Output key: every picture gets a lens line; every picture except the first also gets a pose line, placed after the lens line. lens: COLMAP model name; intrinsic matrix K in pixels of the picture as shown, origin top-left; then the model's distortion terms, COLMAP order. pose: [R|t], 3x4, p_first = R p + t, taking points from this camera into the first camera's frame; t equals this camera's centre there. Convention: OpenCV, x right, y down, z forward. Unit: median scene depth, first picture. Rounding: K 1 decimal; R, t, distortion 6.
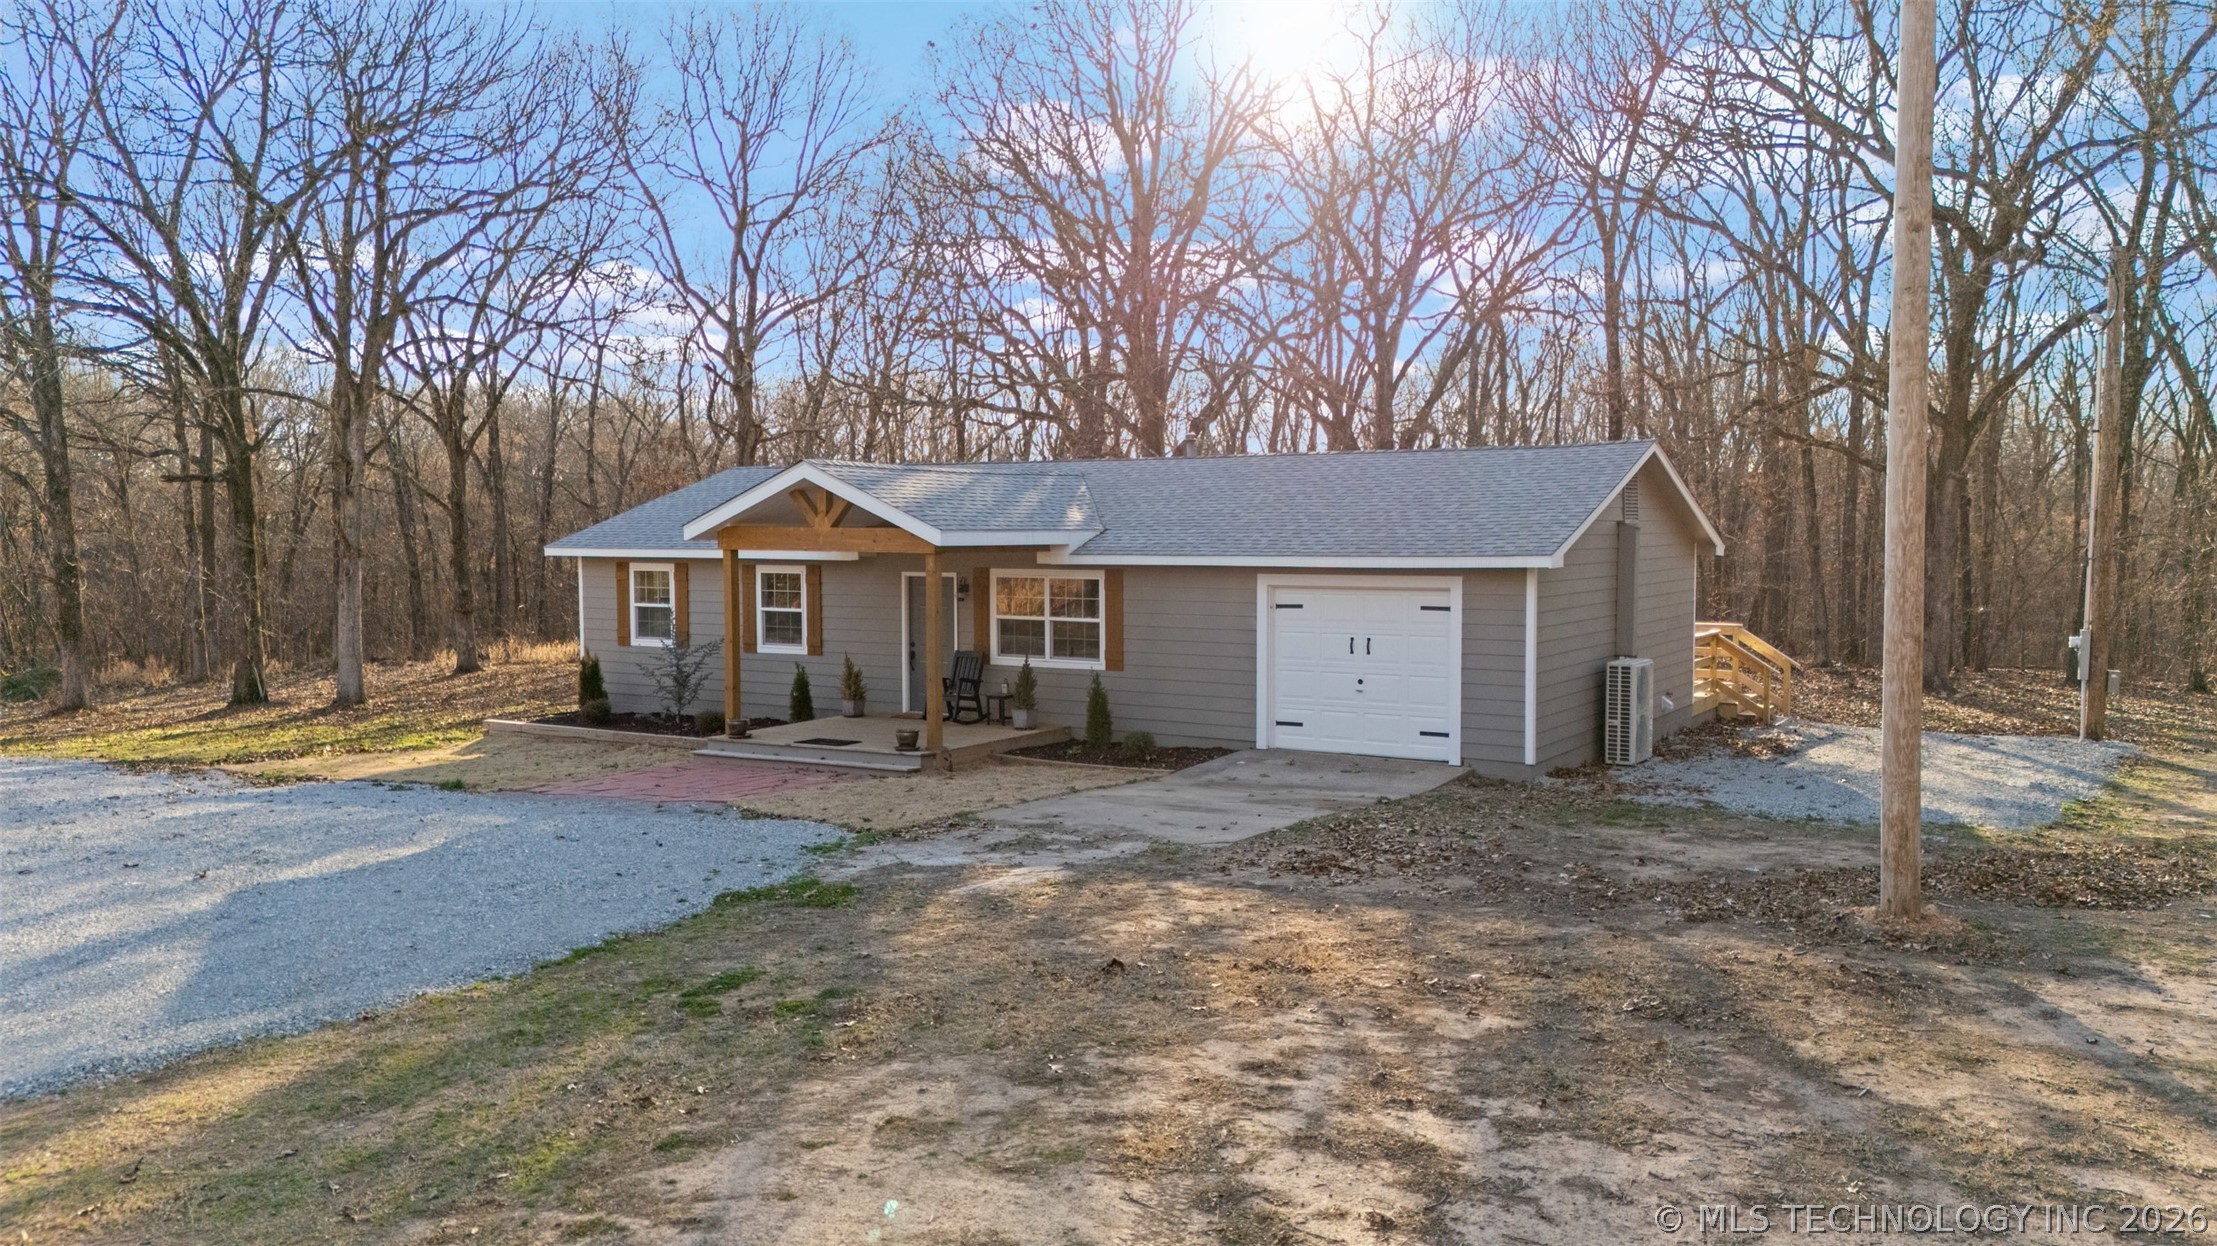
lens RADIAL K [[1640.0, 0, 1097.4], [0, 1640.0, 627.4], [0, 0, 1]] dist [0.061848, -0.073643]
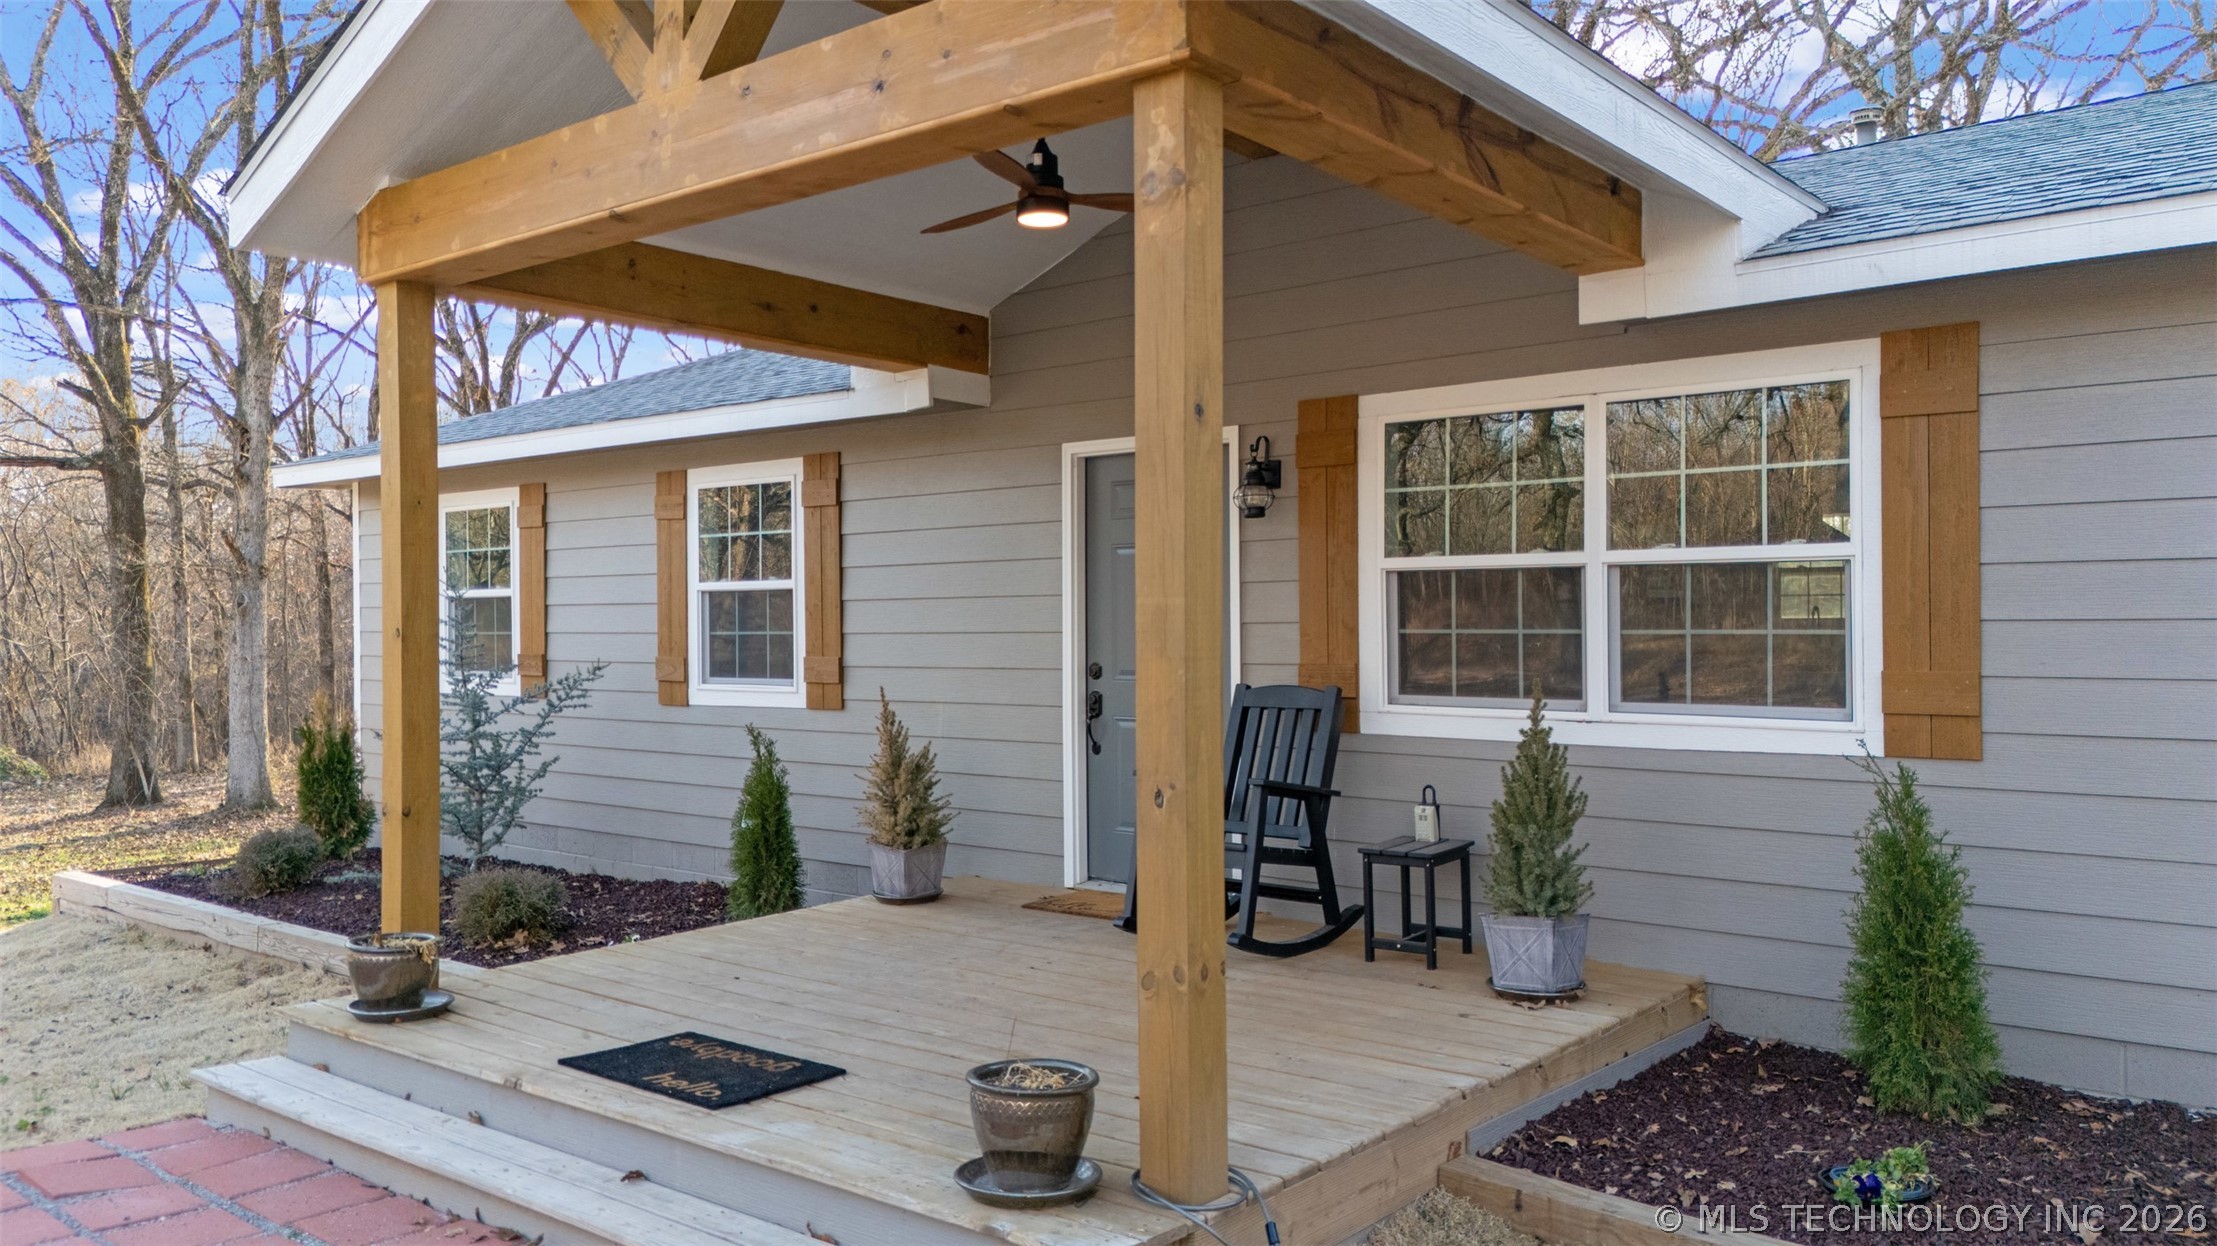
lens RADIAL K [[1640.0, 0, 1097.4], [0, 1640.0, 627.4], [0, 0, 1]] dist [0.061848, -0.073643]
pose [[0.991453, -0.004963, -0.130372, -0.073402], [-0.002241, 0.998481, -0.055057, 0.019870], [0.130447, 0.054878, 0.989935, 0.710923]]
